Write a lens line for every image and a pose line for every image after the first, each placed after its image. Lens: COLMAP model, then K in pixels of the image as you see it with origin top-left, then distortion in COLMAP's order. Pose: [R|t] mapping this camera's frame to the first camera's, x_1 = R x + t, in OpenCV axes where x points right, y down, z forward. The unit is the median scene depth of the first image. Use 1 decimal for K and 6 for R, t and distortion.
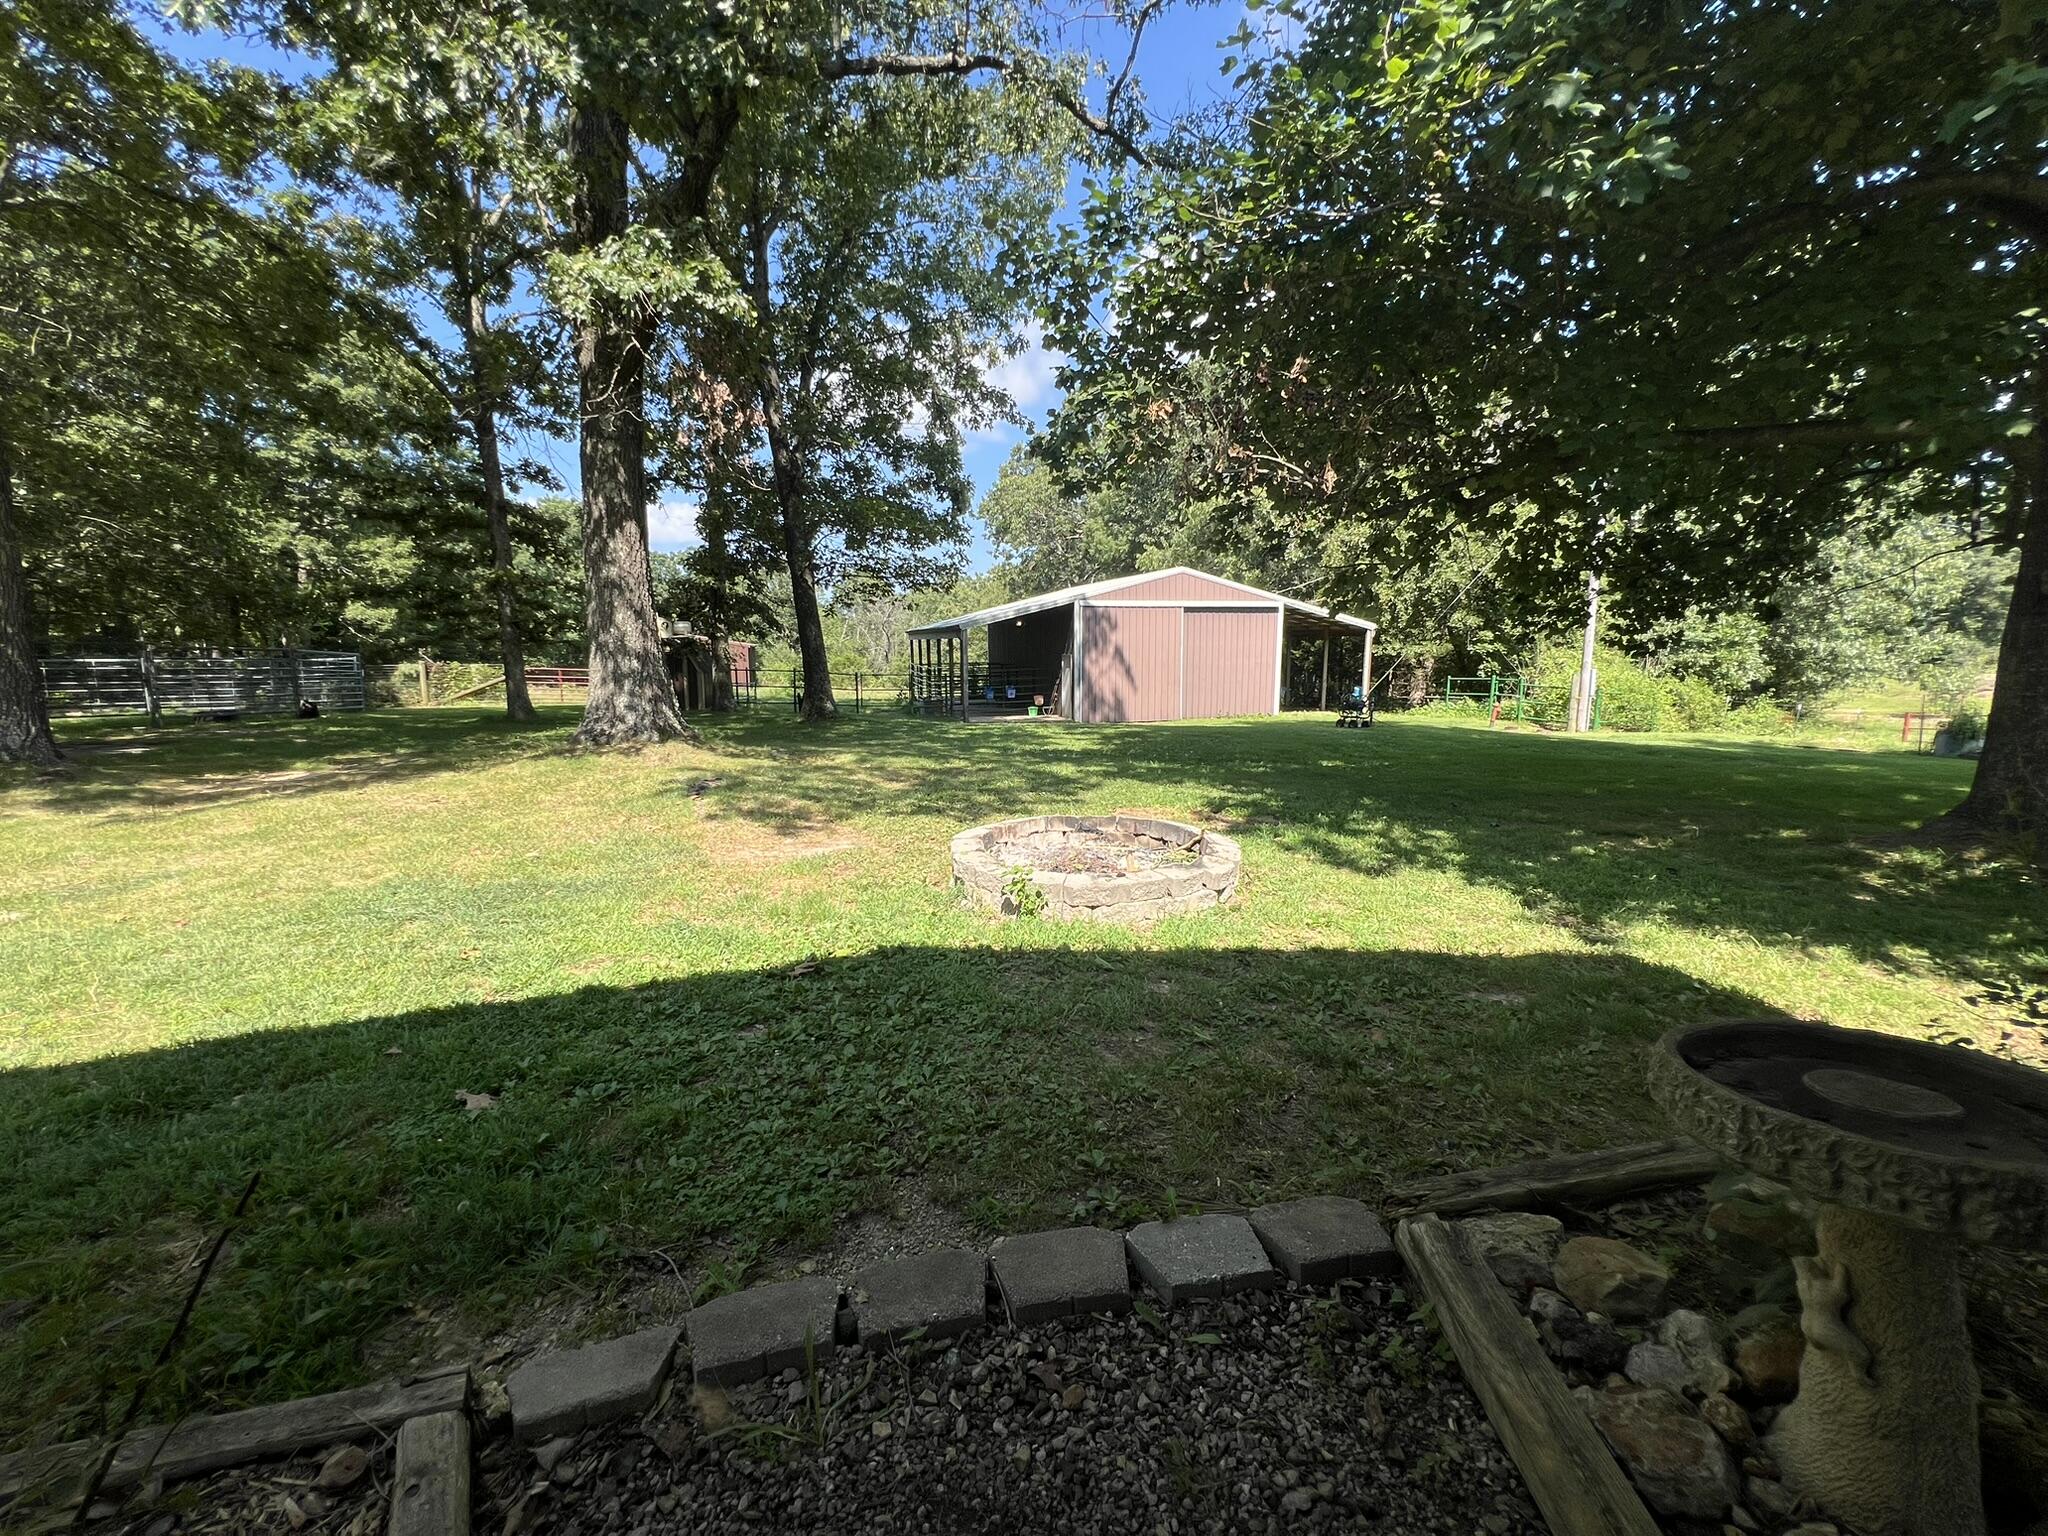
lens RADIAL K [[819.6, 0, 1025.4], [0, 819.6, 767.7], [0, 0, 1]] dist [-0.000426, -0.000009]
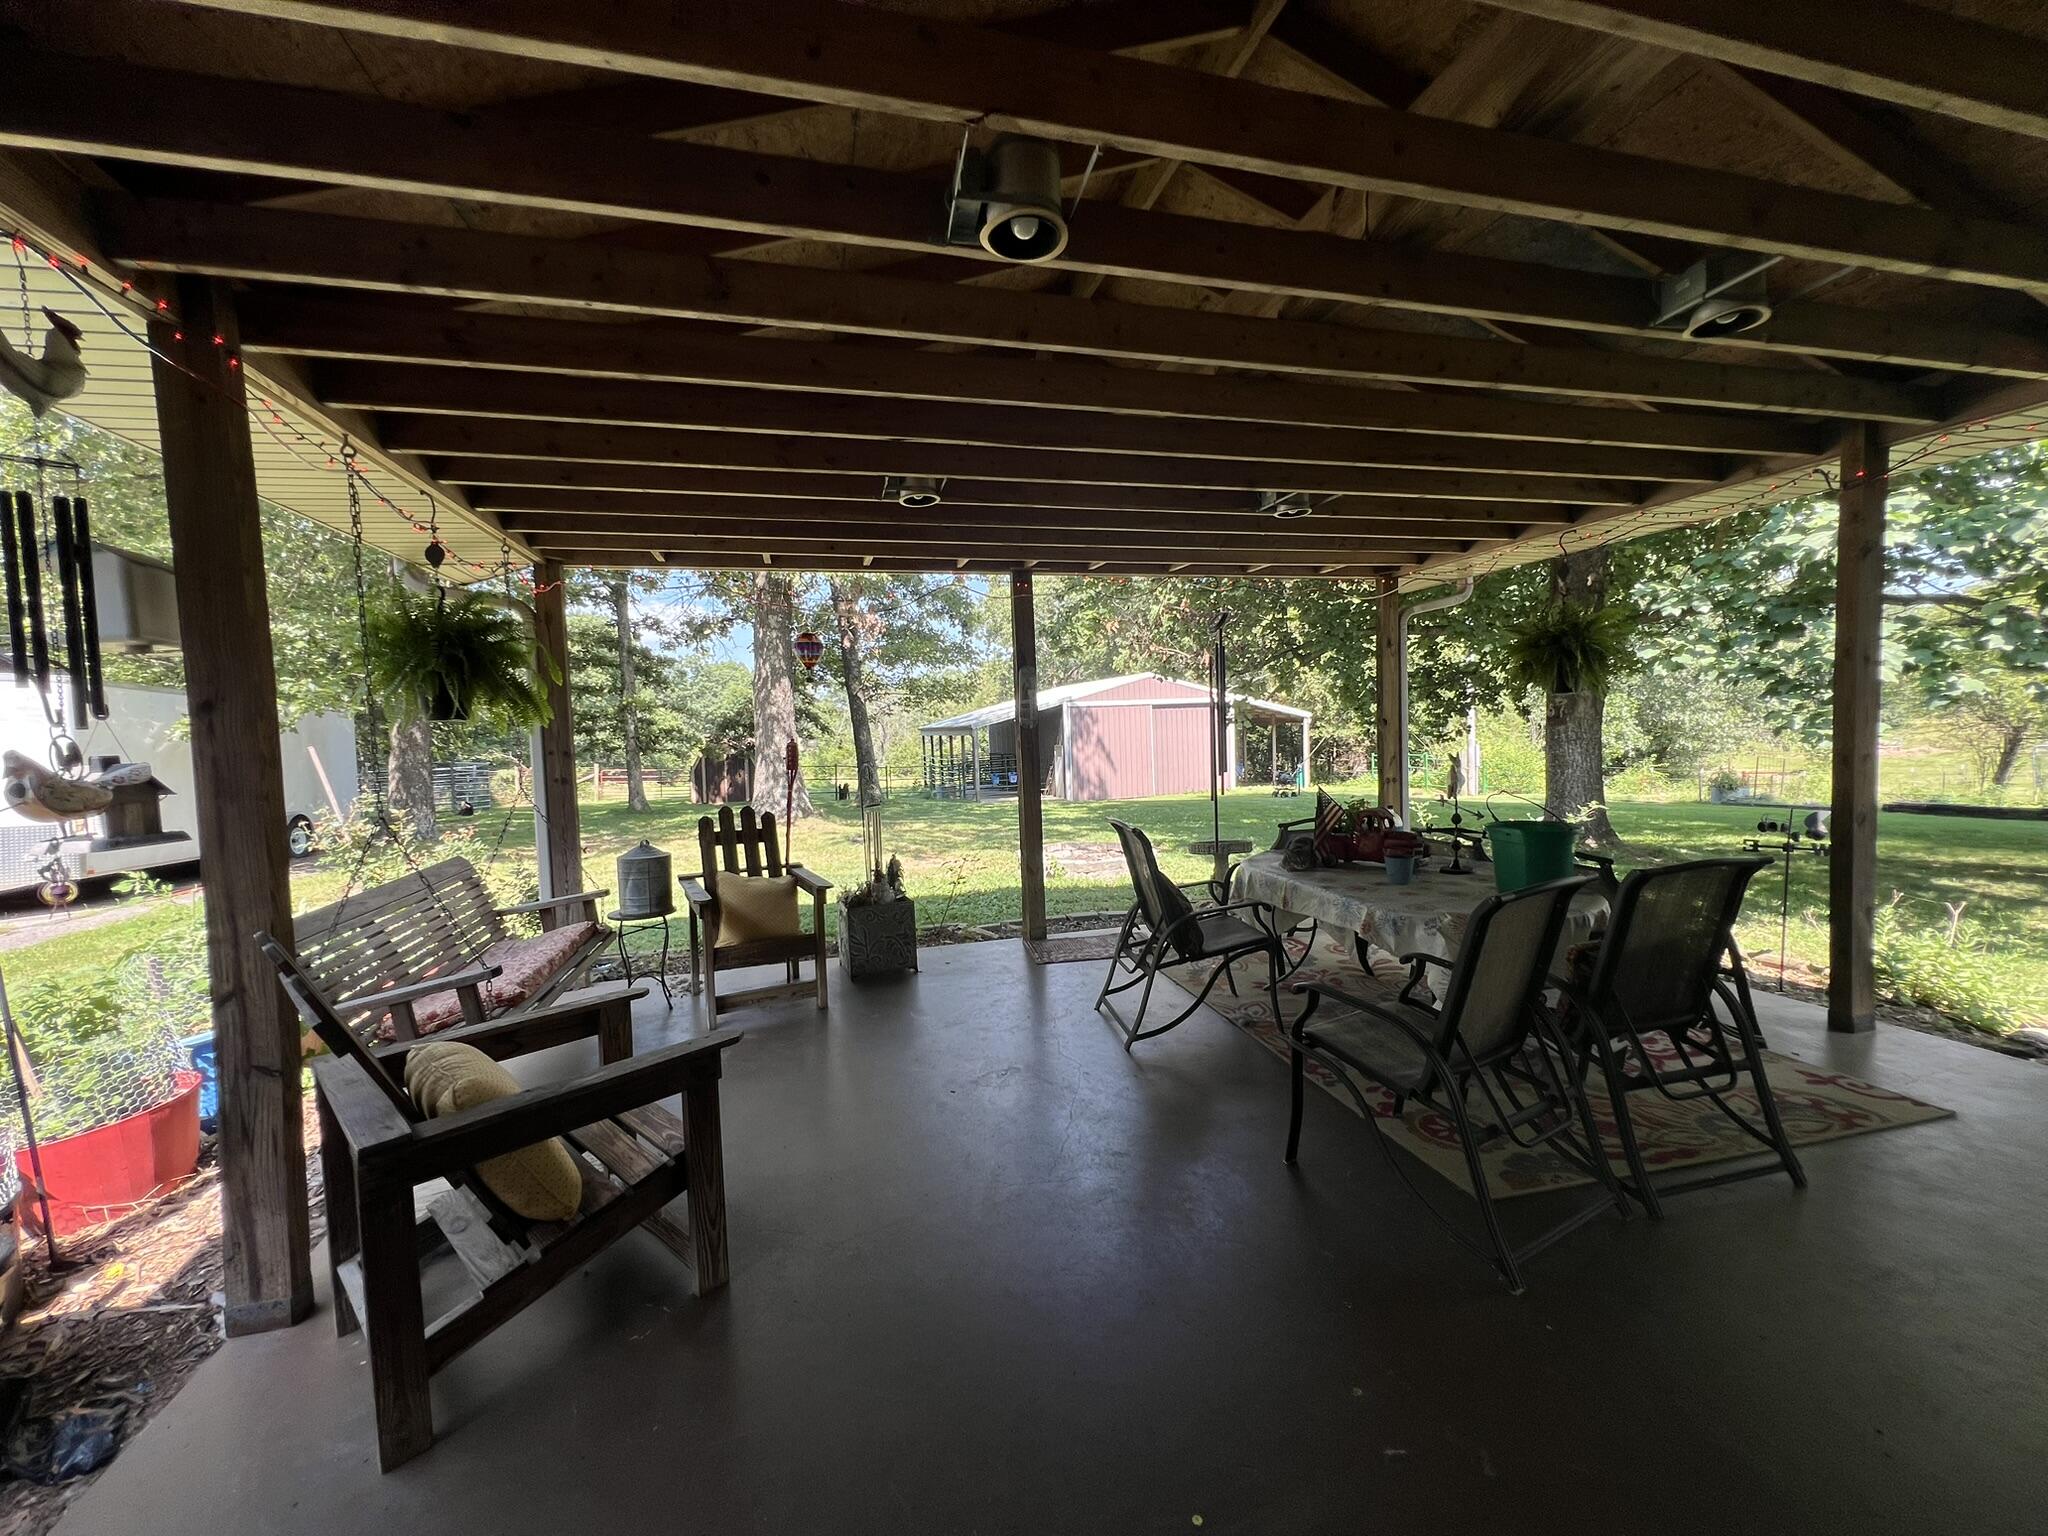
lens RADIAL K [[819.6, 0, 1025.4], [0, 819.6, 767.7], [0, 0, 1]] dist [-0.000426, -0.000009]
pose [[0.999396, -0.030808, 0.016077, -0.018617], [0.032296, 0.994212, -0.102467, 0.017762], [-0.012827, 0.102925, 0.994606, -0.208193]]
